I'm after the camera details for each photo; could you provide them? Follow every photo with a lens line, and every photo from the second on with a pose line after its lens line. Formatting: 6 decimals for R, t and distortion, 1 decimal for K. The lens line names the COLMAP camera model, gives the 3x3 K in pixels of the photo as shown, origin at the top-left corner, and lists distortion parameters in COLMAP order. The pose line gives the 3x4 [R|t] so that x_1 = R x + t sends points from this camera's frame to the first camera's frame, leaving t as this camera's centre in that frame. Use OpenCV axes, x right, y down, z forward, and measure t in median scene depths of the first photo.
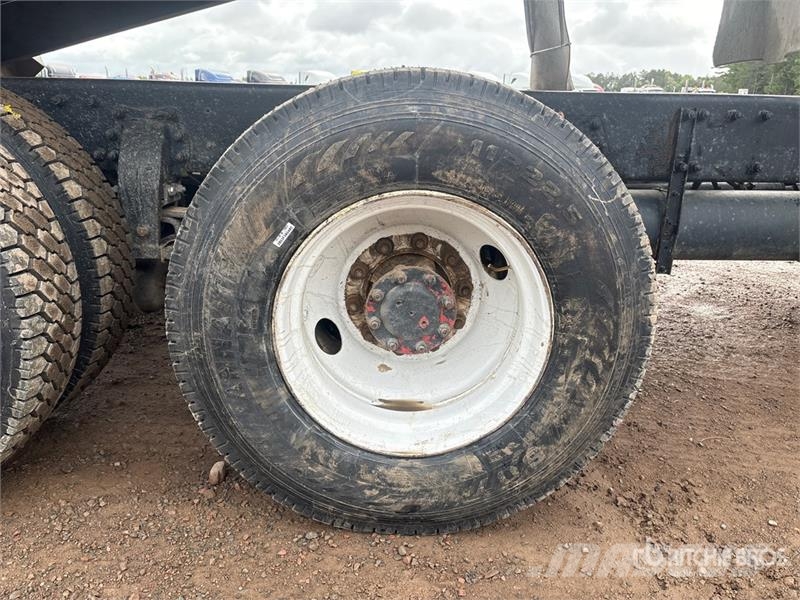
lens RADIAL K [[615.6, 0, 400.0], [0, 615.6, 300.0], [0, 0, 1]] dist [0.053181, -0.077490]
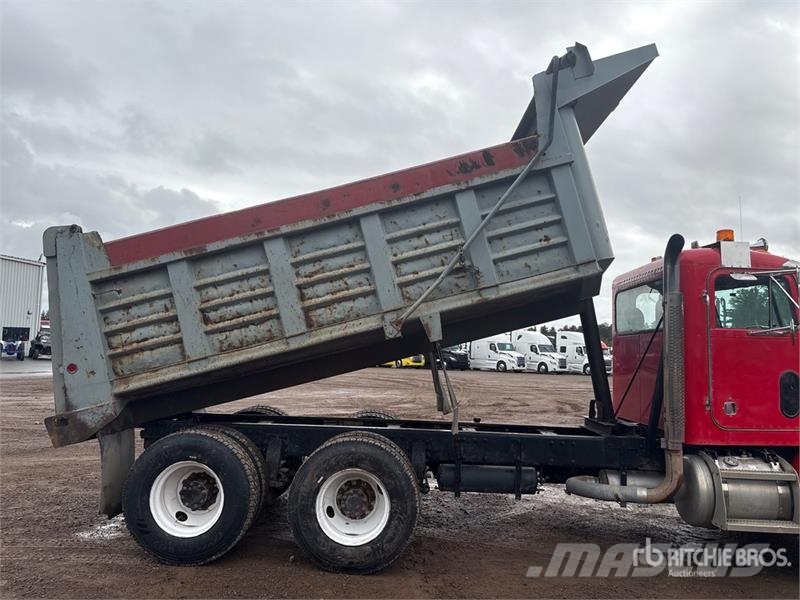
lens RADIAL K [[615.6, 0, 400.0], [0, 615.6, 300.0], [0, 0, 1]] dist [0.053181, -0.077490]
pose [[0.999046, 0.012535, -0.041835, 0.399187], [-0.027177, 0.928291, -0.370859, 0.238185], [0.034187, 0.371642, 0.927746, -2.607194]]
